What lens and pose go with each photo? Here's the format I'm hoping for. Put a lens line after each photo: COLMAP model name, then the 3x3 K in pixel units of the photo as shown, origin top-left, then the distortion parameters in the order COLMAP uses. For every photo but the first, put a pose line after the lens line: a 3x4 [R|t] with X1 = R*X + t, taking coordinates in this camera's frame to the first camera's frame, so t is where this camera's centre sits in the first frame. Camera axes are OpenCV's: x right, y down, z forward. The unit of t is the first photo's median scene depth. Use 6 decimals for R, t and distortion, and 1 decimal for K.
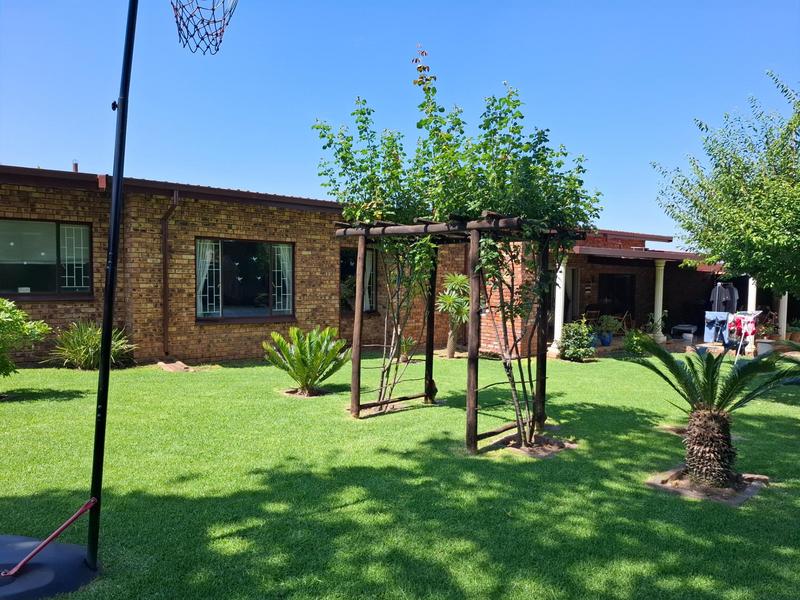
lens RADIAL K [[545.0, 0, 400.0], [0, 545.0, 300.0], [0, 0, 1]] dist [0.112424, -0.166138]
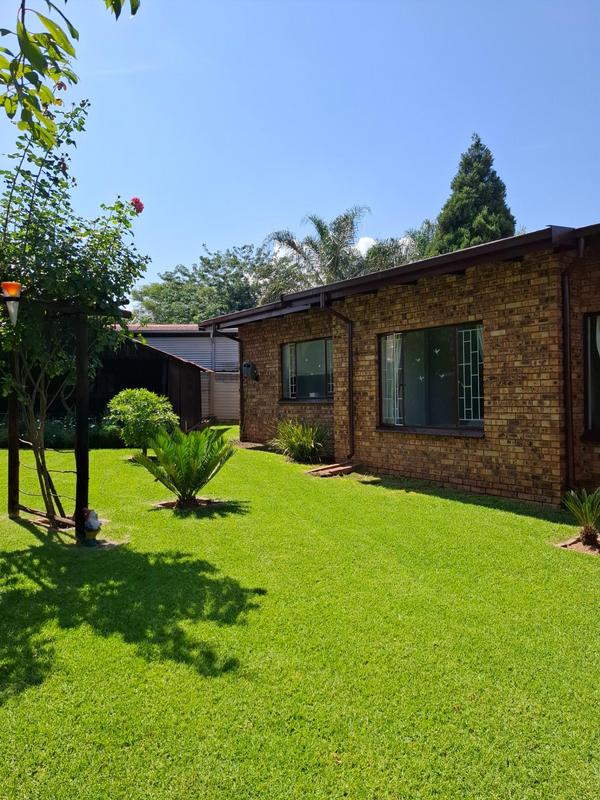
lens RADIAL K [[543.4, 0, 309.5], [0, 543.4, 395.4], [0, 0, 1]] dist [0.097332, -0.124511]
pose [[0.033301, -0.022966, -0.999181, 0.495960], [-0.034646, 0.999109, -0.024119, 0.011383], [0.998845, 0.035421, 0.032476, 0.807795]]
